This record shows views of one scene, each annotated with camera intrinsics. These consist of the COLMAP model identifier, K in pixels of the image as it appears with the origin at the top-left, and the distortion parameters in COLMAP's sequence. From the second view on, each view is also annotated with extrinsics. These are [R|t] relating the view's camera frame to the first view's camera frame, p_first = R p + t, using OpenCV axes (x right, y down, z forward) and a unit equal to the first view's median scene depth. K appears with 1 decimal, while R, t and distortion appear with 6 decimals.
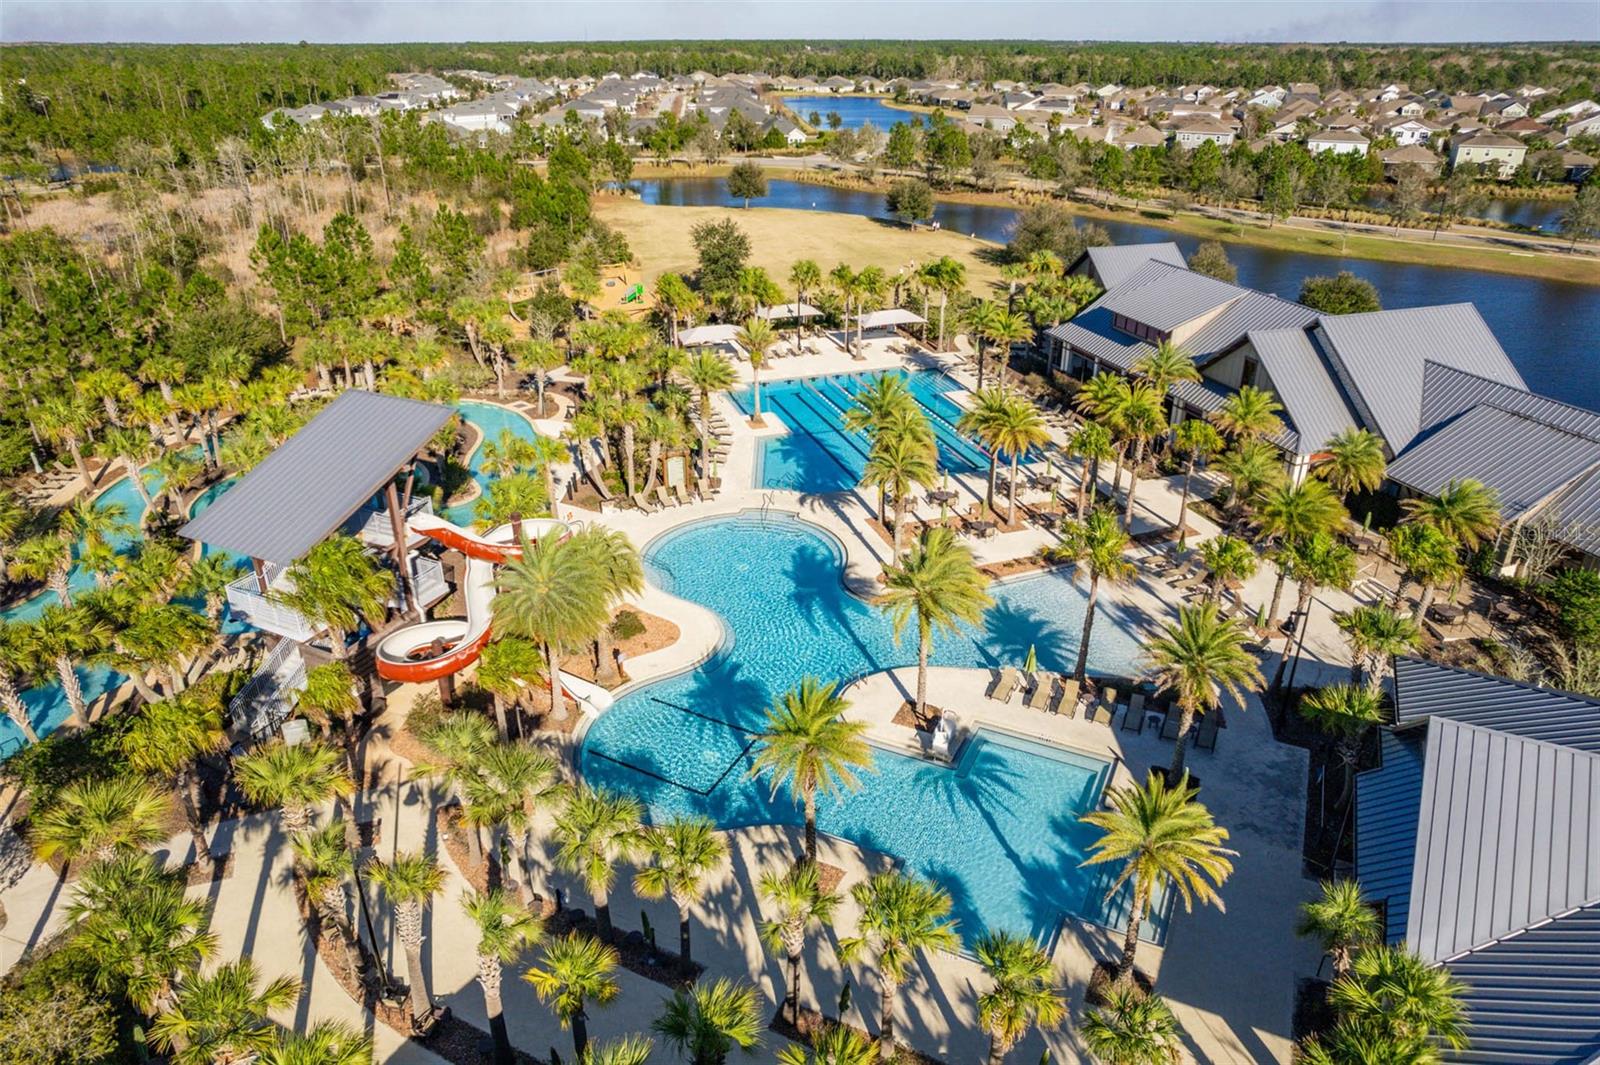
lens RADIAL K [[1037.6, 0, 800.3], [0, 1037.6, 504.0], [0, 0, 1]] dist [-0.081521, 0.078985]
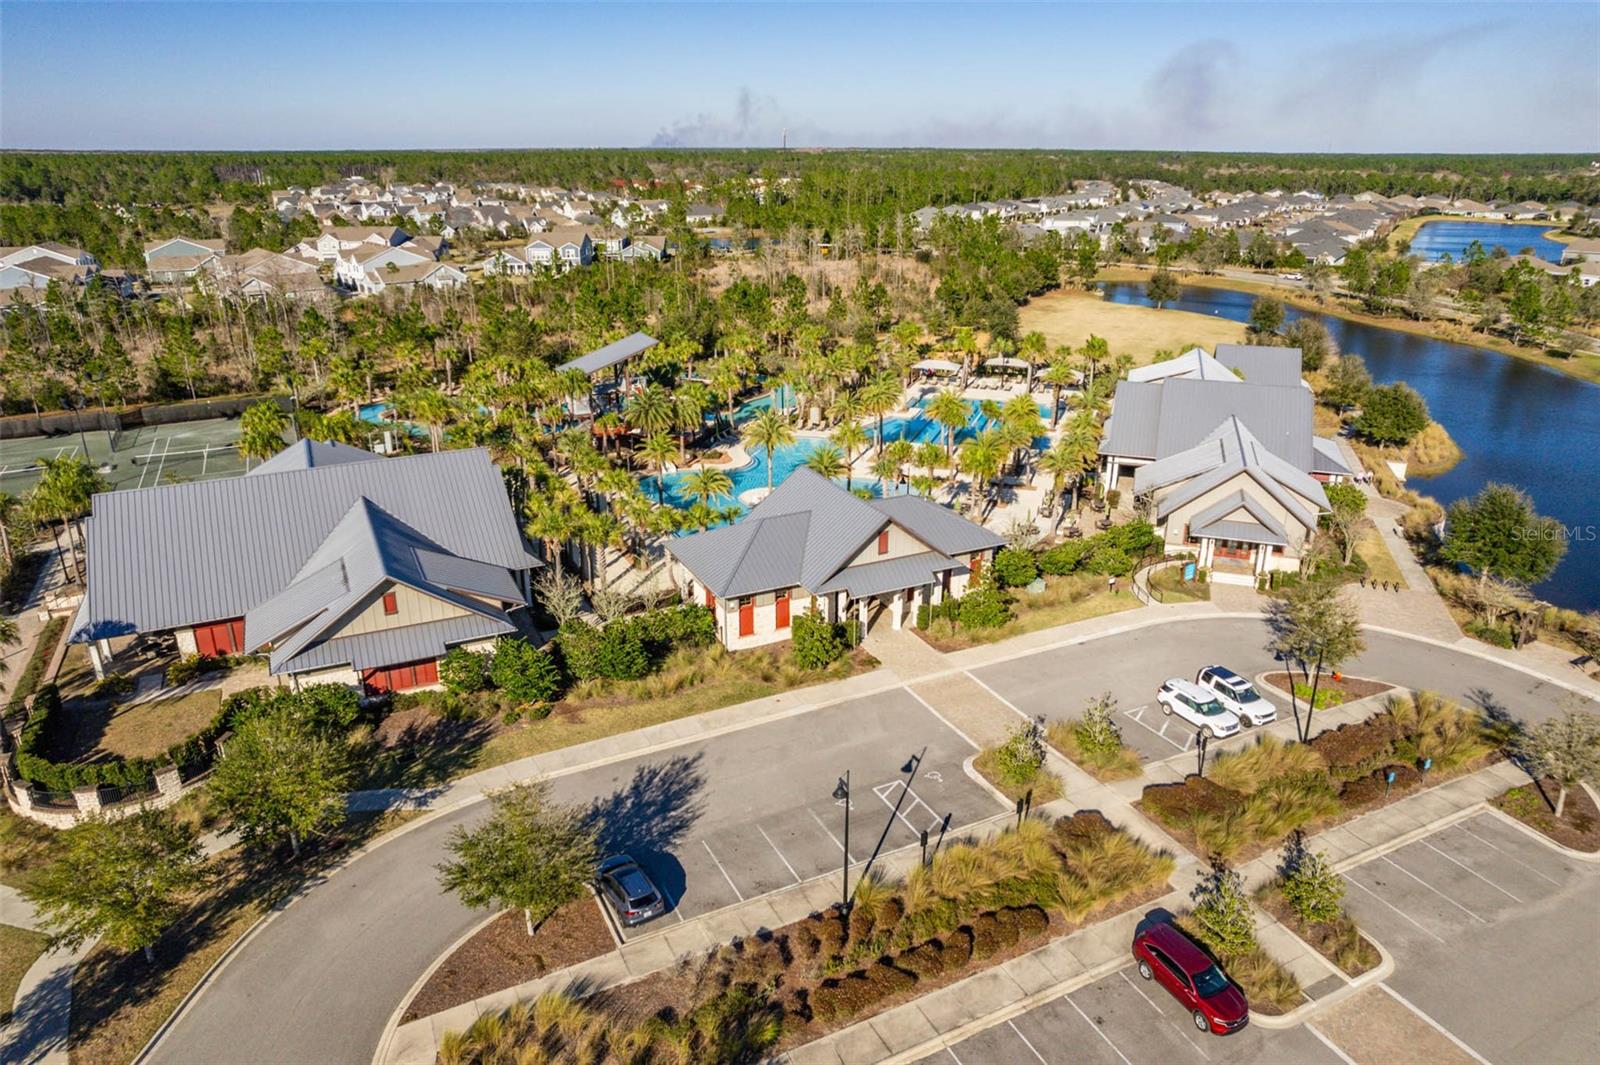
lens RADIAL K [[1037.6, 0, 800.3], [0, 1037.6, 504.0], [0, 0, 1]] dist [-0.081521, 0.078985]
pose [[0.795130, 0.202482, -0.571638, 0.332934], [-0.254450, 0.967019, -0.011401, 0.051897], [0.550476, 0.154518, 0.820427, -0.173746]]
